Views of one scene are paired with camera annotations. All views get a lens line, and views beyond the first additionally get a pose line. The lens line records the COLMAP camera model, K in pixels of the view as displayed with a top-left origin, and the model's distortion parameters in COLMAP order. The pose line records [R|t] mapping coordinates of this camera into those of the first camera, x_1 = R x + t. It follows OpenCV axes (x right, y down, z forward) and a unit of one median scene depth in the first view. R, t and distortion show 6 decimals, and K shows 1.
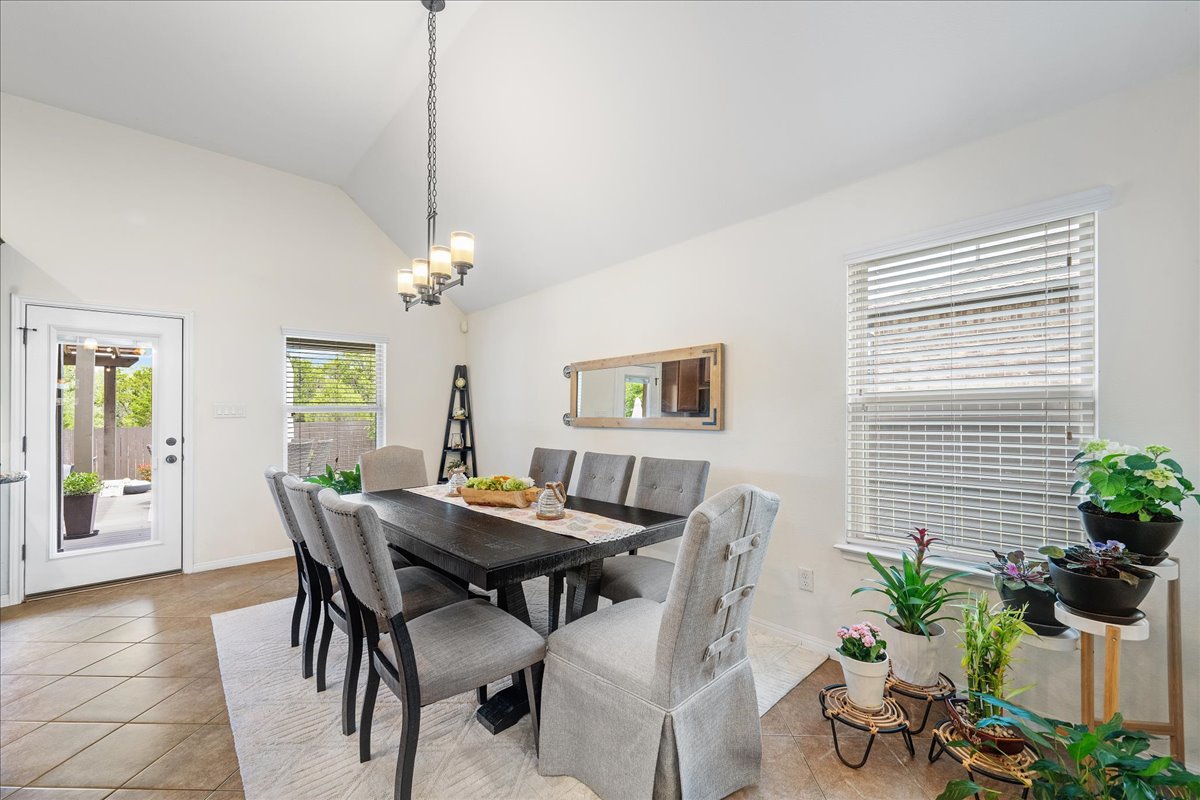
lens RADIAL K [[478.0, 0, 605.8], [0, 478.0, 400.9], [0, 0, 1]] dist [-0.000100, -0.000019]
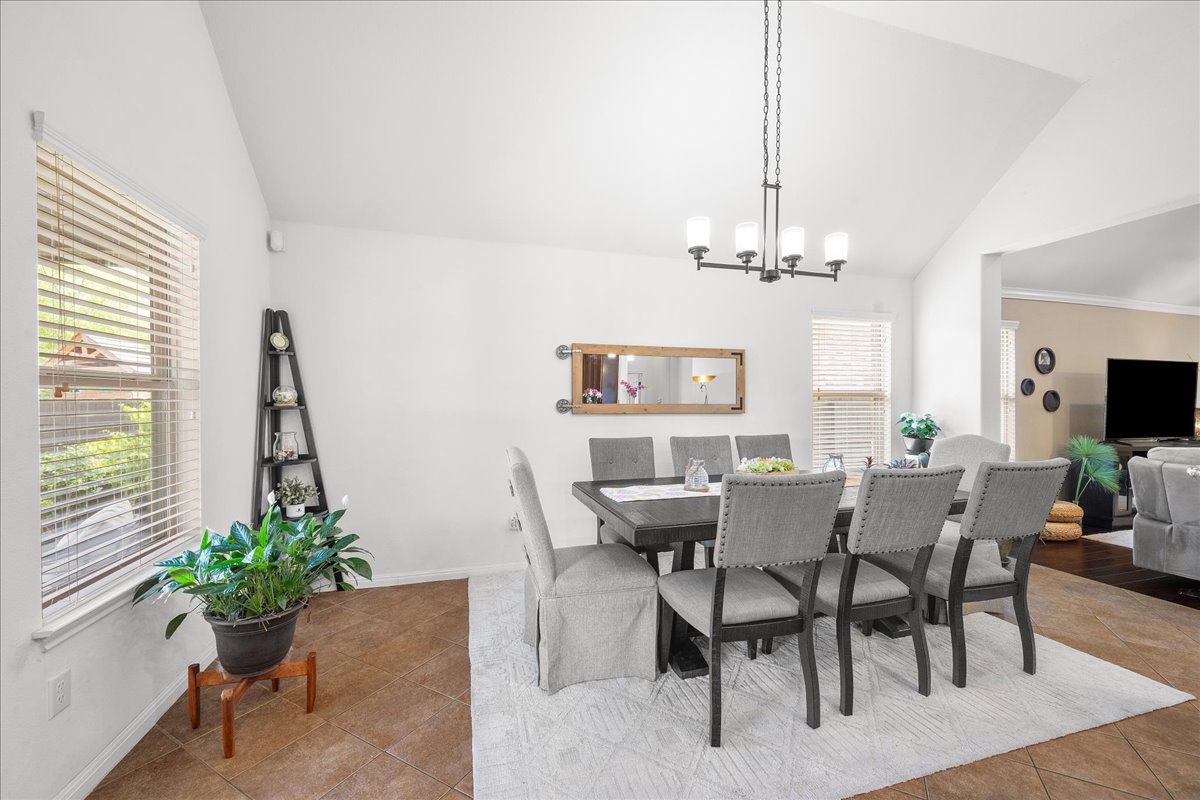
lens RADIAL K [[478.0, 0, 605.8], [0, 478.0, 400.9], [0, 0, 1]] dist [-0.000100, -0.000019]
pose [[0.440759, 0.001092, 0.897625, -1.402838], [-0.030837, 0.999427, 0.013925, 0.023295], [-0.897096, -0.033817, 0.440540, 0.897517]]
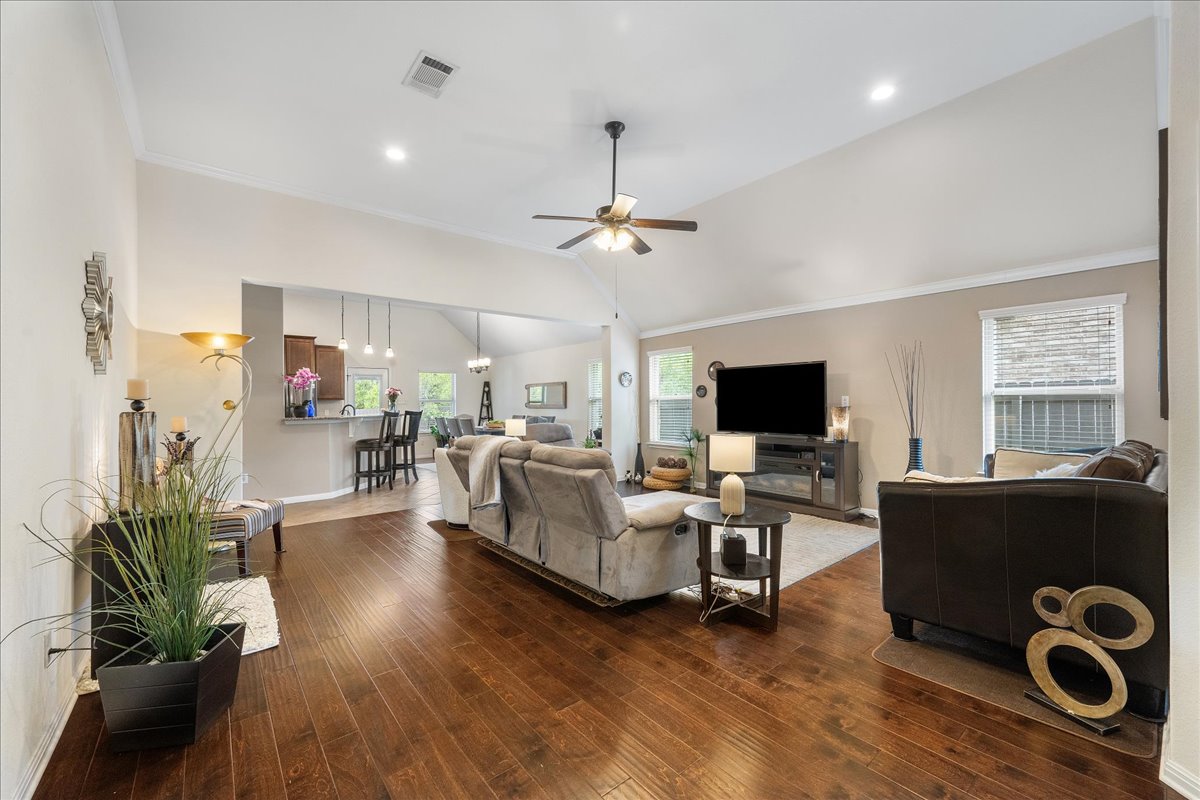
lens RADIAL K [[478.0, 0, 605.8], [0, 478.0, 400.9], [0, 0, 1]] dist [-0.000100, -0.000019]
pose [[0.998628, 0.000376, -0.052357, 0.850861], [0.000909, 0.999699, 0.024515, -0.083093], [0.052351, -0.024529, 0.998327, -2.771771]]
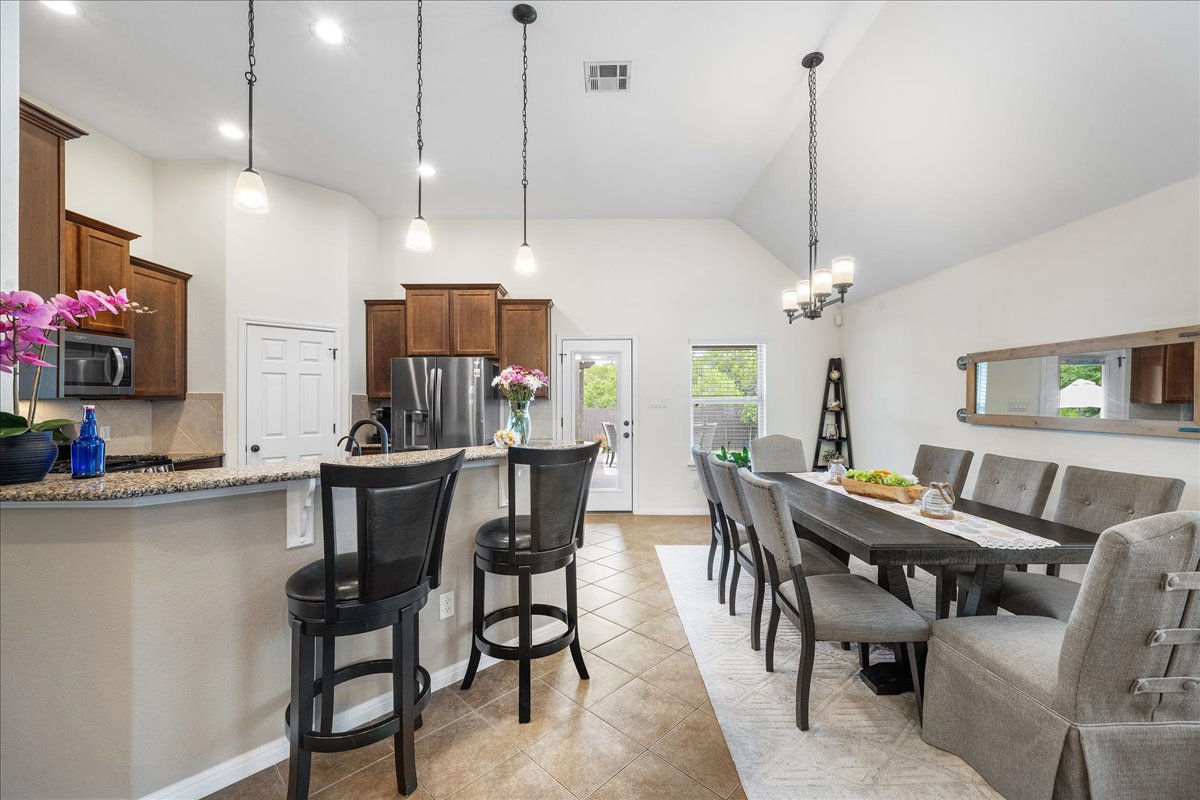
lens RADIAL K [[479.8, 0, 600.4], [0, 479.8, 395.8], [0, 0, 1]] dist [-0.000103, -0.000179]
pose [[0.738227, -0.000763, -0.674551, 0.045200], [0.016434, 0.999723, 0.016855, -0.043491], [0.674352, -0.023528, 0.738035, -0.235309]]
